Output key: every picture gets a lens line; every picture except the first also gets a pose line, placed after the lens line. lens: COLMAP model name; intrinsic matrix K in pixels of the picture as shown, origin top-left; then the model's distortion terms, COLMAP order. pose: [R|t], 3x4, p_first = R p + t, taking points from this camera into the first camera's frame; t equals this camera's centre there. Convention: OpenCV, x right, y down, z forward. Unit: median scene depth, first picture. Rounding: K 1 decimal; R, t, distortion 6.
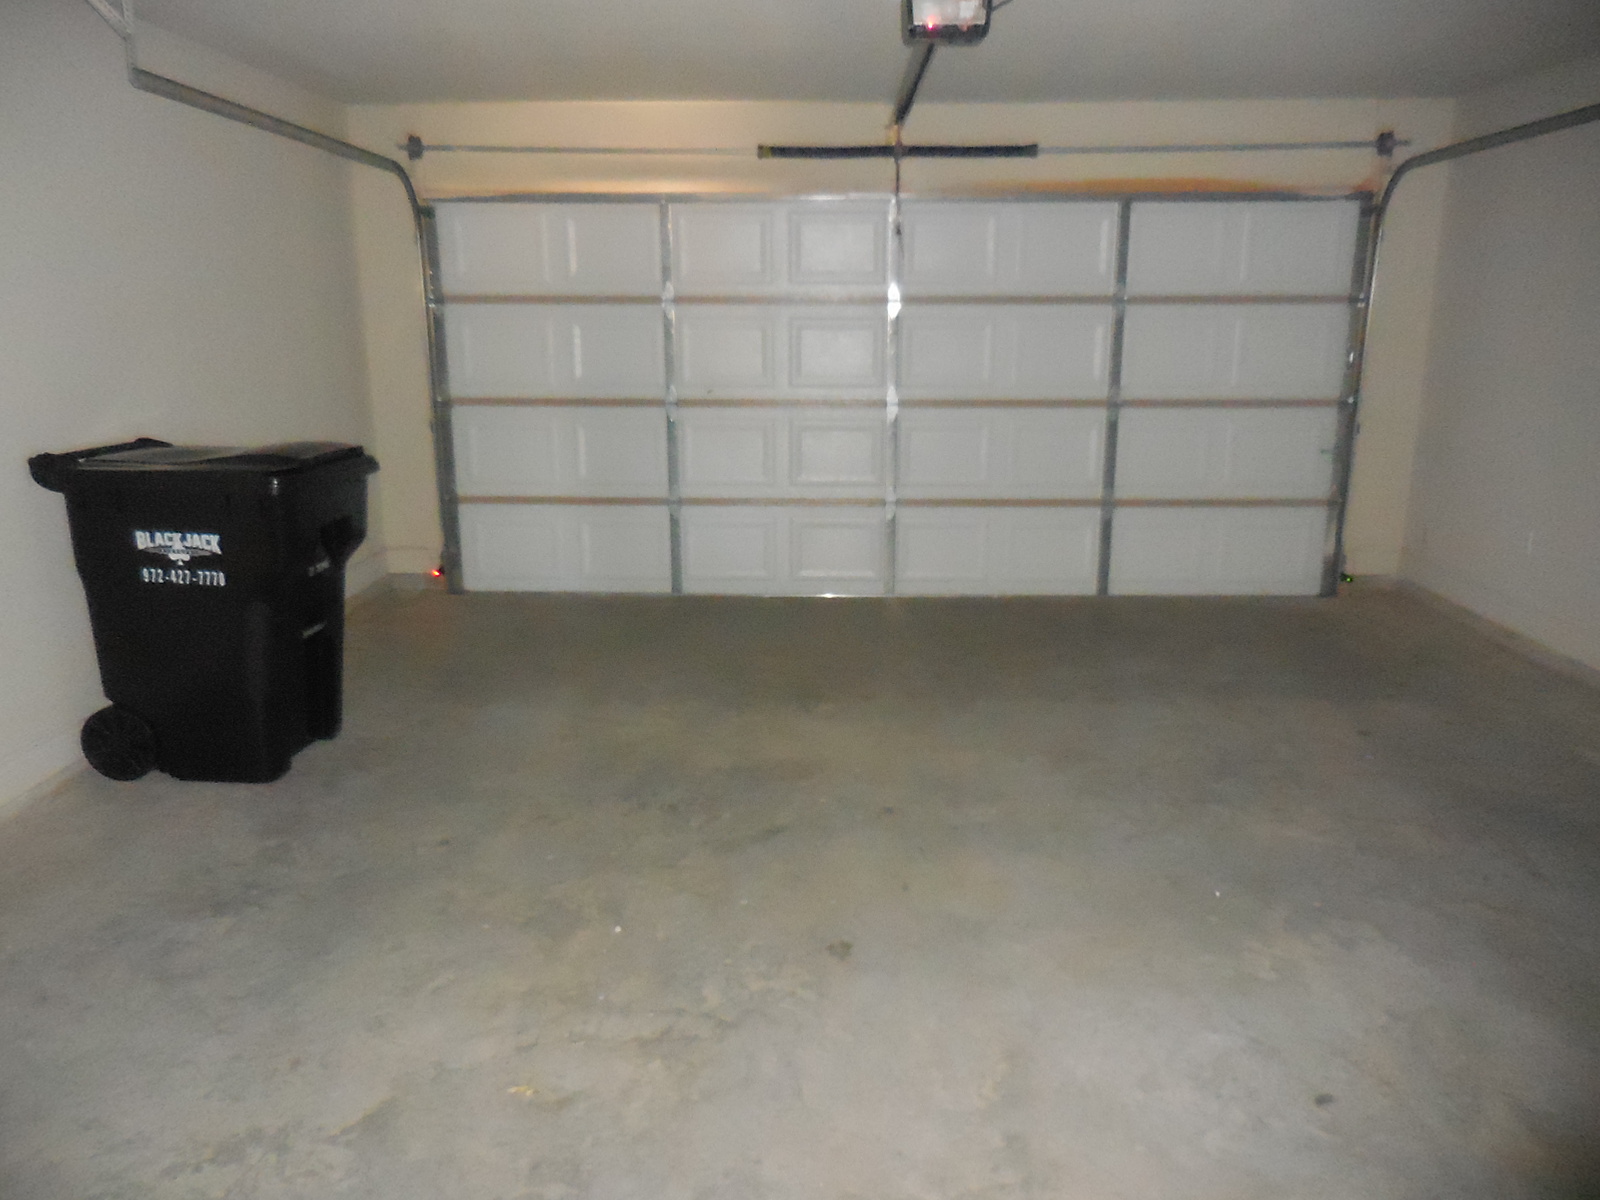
lens RADIAL K [[1209.6, 0, 800.0], [0, 1209.6, 600.0], [0, 0, 1]] dist [-0.001854, -0.003841]
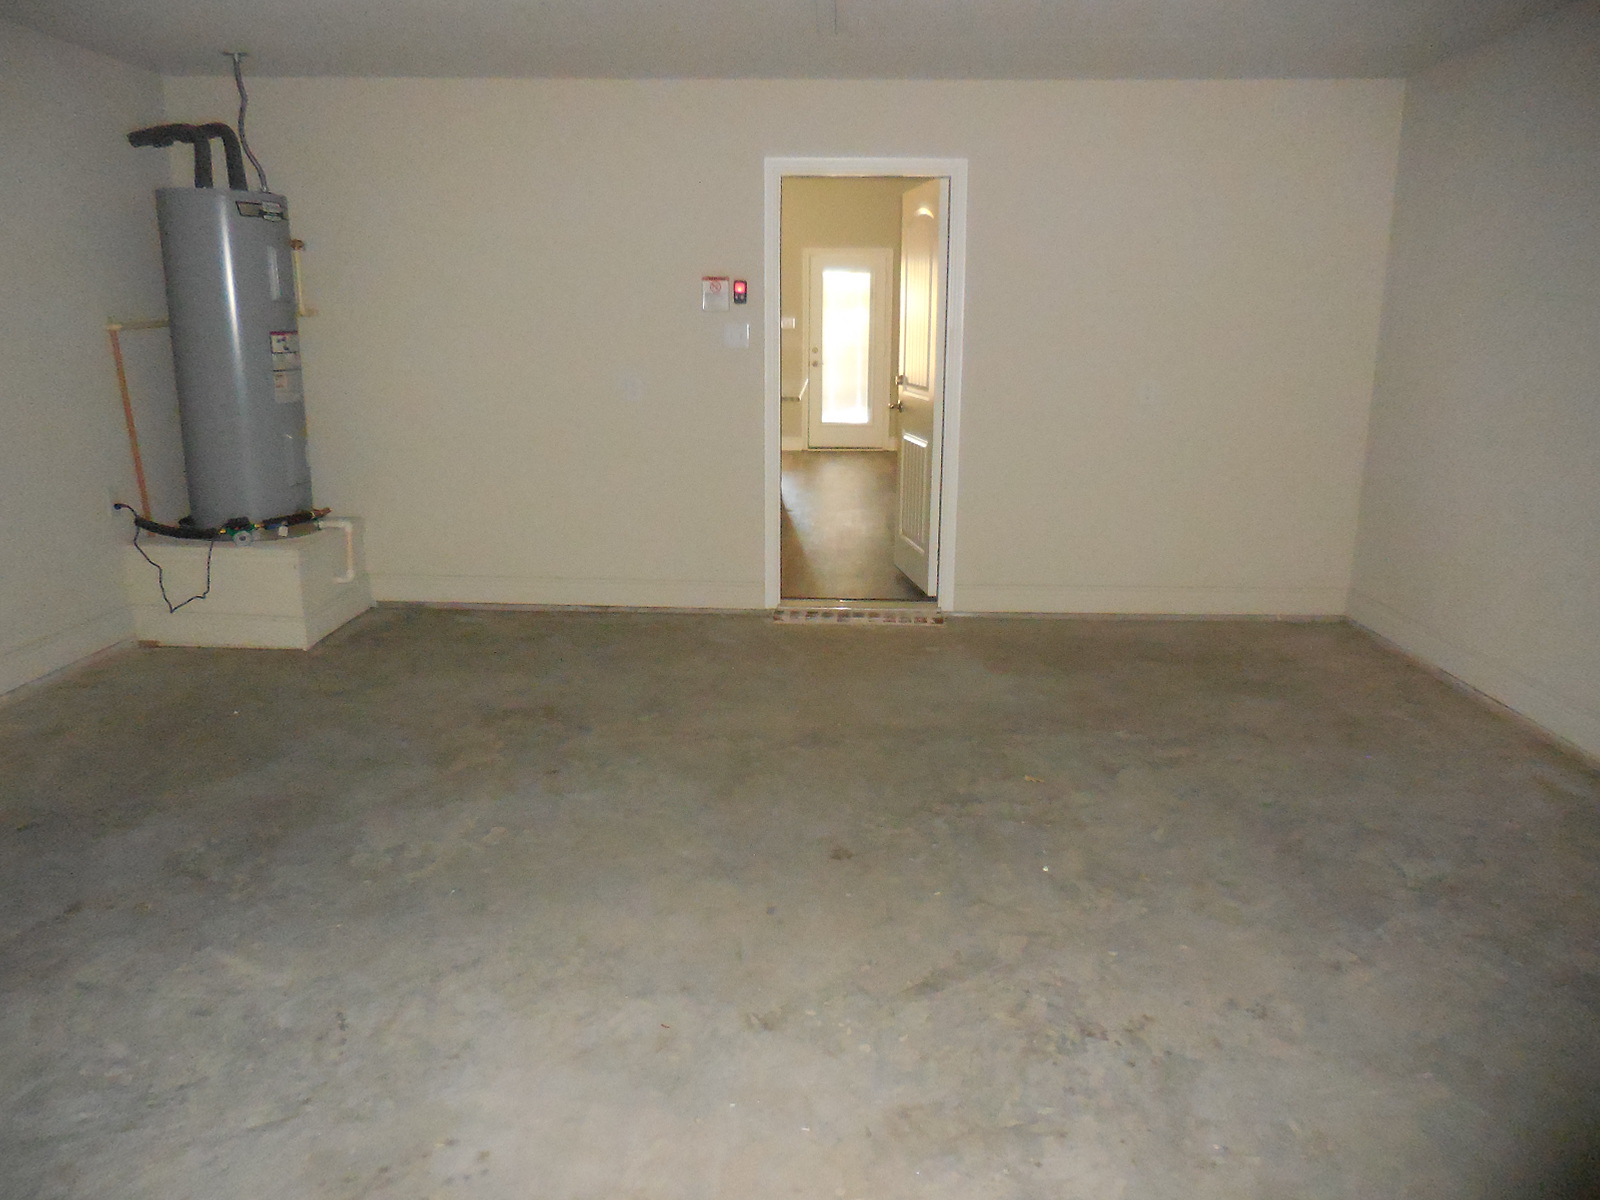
lens RADIAL K [[1209.6, 0, 800.0], [0, 1209.6, 600.0], [0, 0, 1]] dist [-0.001854, -0.003841]
pose [[-0.999902, -0.012338, 0.006666, 0.068934], [-0.008033, 0.893555, 0.448881, -0.449009], [-0.011494, 0.448783, -0.893567, 1.947925]]
